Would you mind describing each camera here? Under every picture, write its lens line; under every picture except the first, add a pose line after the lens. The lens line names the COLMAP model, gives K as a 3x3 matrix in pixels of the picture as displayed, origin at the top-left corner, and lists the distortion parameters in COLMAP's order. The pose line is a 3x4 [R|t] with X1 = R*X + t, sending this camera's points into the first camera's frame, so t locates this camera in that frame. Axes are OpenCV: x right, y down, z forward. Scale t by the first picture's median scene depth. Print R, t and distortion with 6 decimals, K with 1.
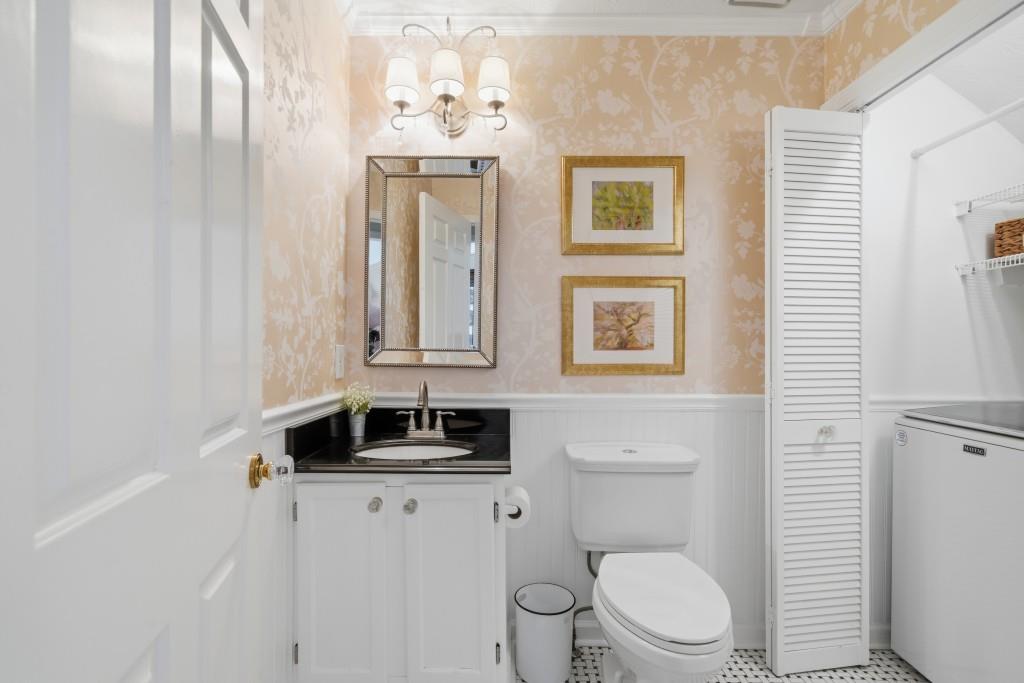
lens RADIAL K [[450.7, 0, 512.0], [0, 450.7, 341.5], [0, 0, 1]] dist [-0.000172, 0.000210]
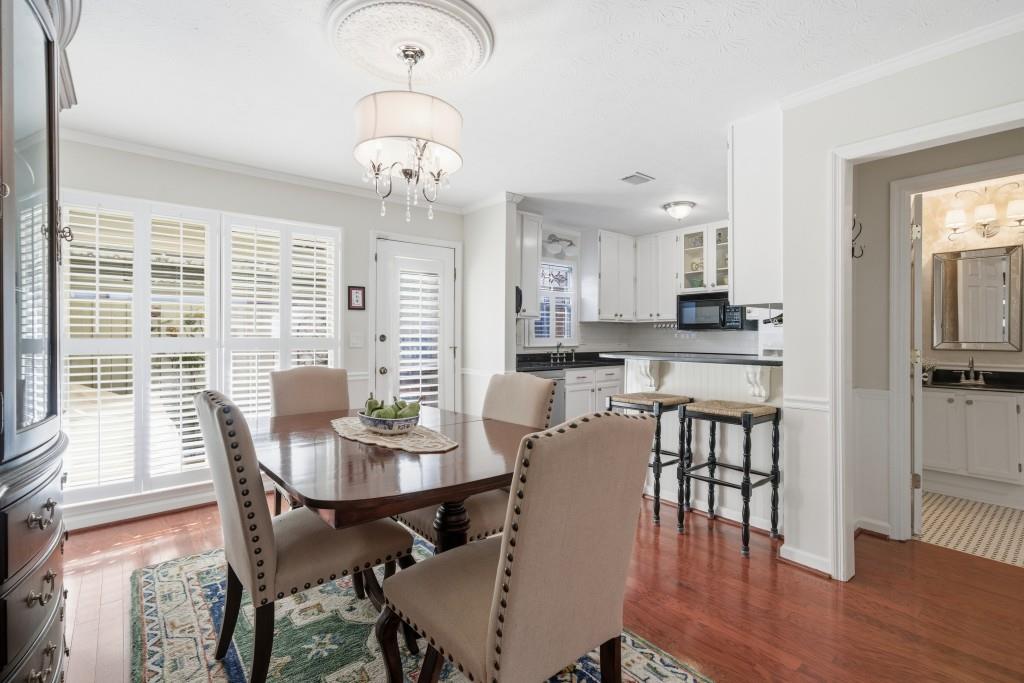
lens RADIAL K [[474.2, 0, 511.3], [0, 474.2, 335.7], [0, 0, 1]] dist [0.005049, 0.001143]
pose [[0.626414, -0.006222, -0.779466, 0.198996], [0.004367, 0.999980, -0.004472, -0.013785], [0.779479, -0.000603, 0.626429, -2.072404]]
